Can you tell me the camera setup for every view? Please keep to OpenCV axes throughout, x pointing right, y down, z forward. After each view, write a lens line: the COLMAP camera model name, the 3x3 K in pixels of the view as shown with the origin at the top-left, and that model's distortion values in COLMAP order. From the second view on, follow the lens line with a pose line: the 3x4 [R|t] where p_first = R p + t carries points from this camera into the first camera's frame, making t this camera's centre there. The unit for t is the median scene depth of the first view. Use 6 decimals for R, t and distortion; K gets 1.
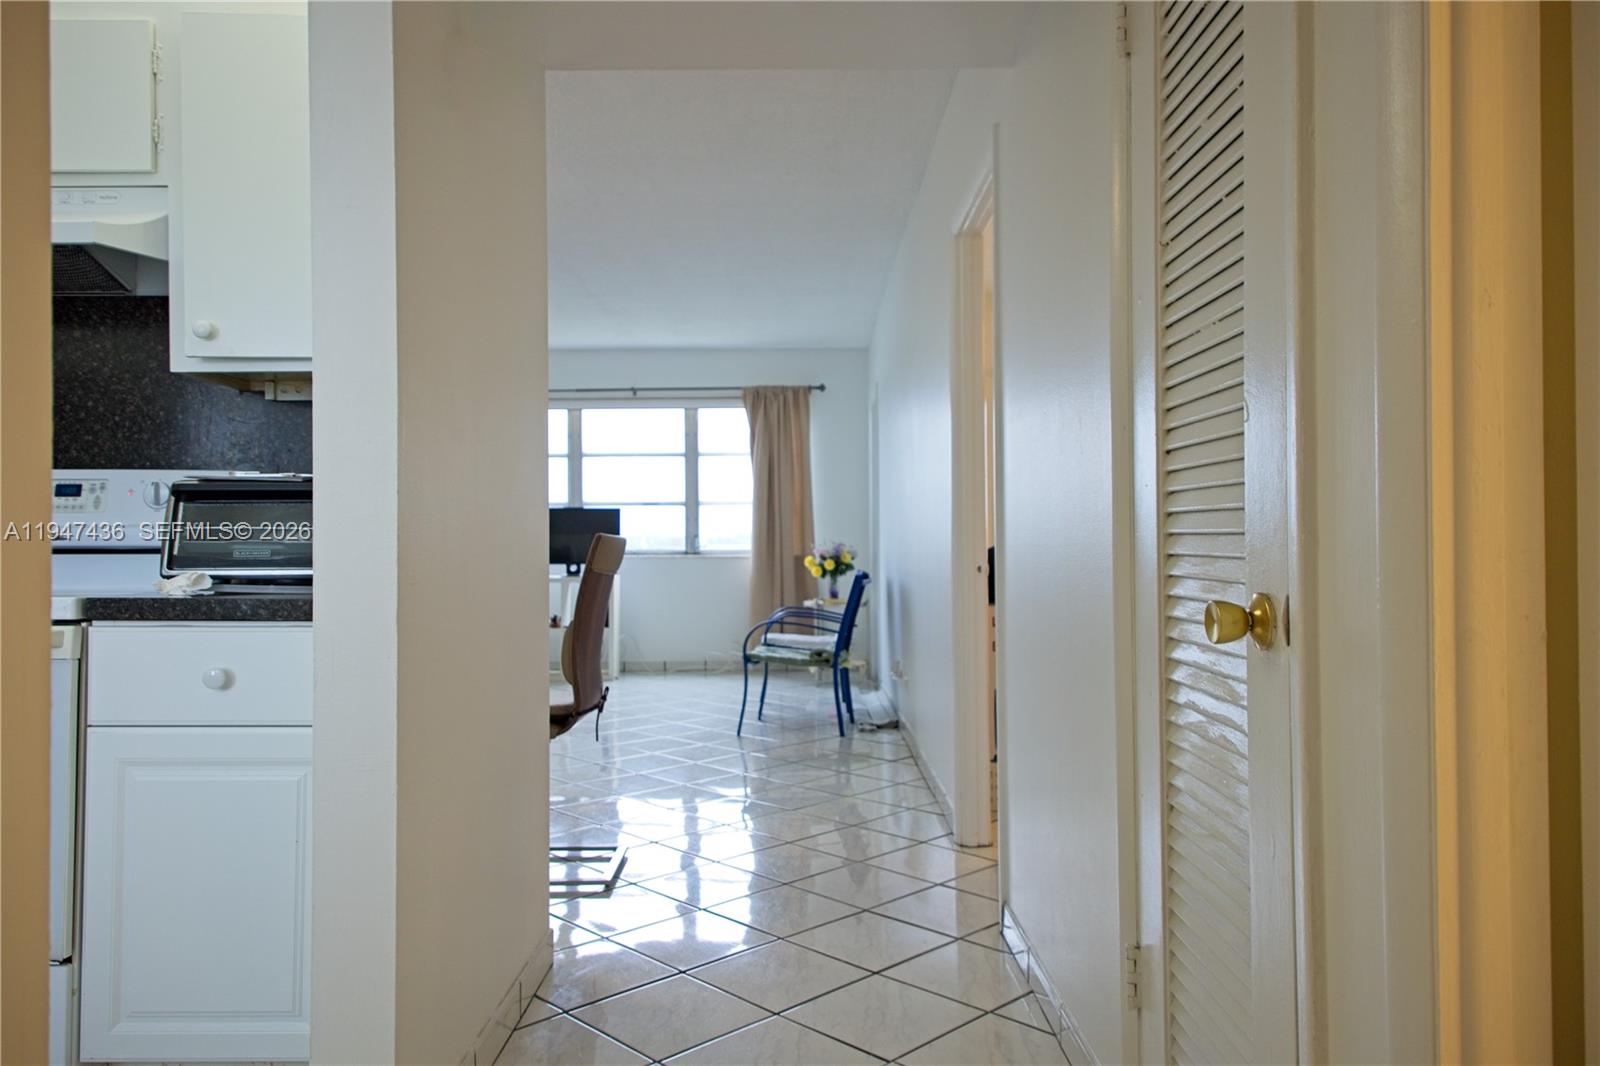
lens RADIAL K [[1060.0, 0, 800.0], [0, 1060.0, 533.0], [0, 0, 1]] dist [0.003666, 0.001604]
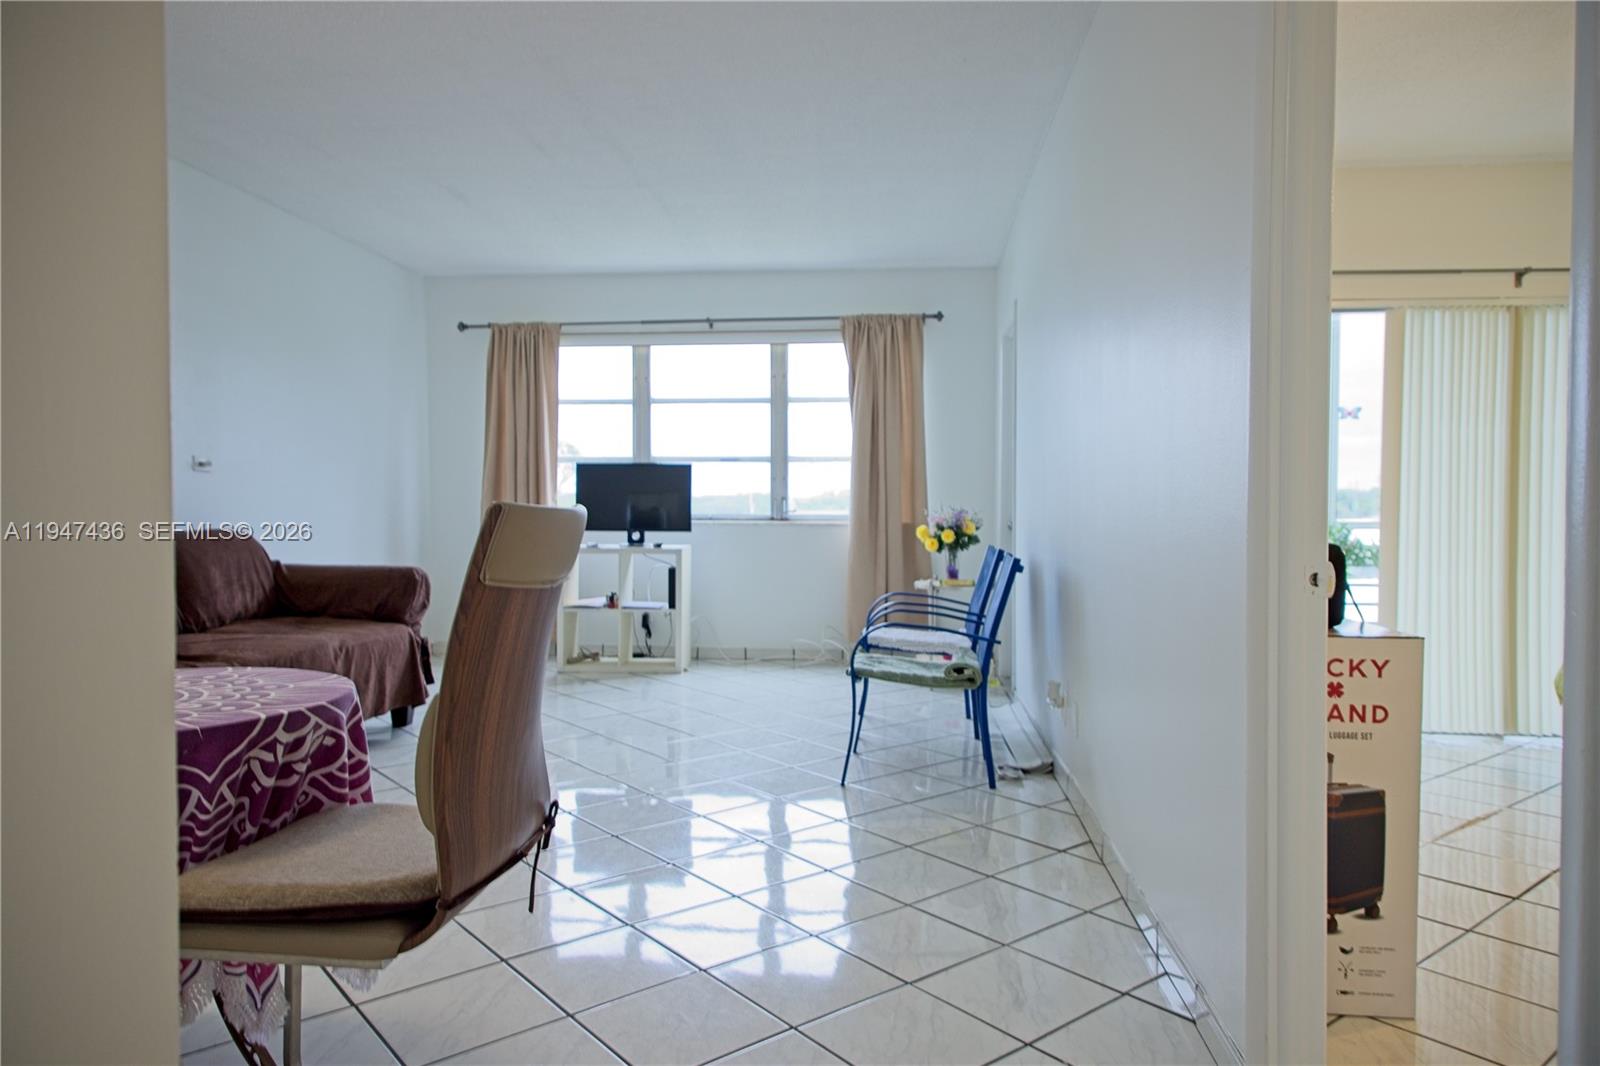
lens RADIAL K [[1060.0, 0, 800.0], [0, 1060.0, 533.0], [0, 0, 1]] dist [0.003666, 0.001604]
pose [[0.995458, 0.011139, -0.094544, -0.007195], [-0.007666, 0.999285, 0.037012, -0.001043], [0.094889, -0.036119, 0.994832, 0.196100]]
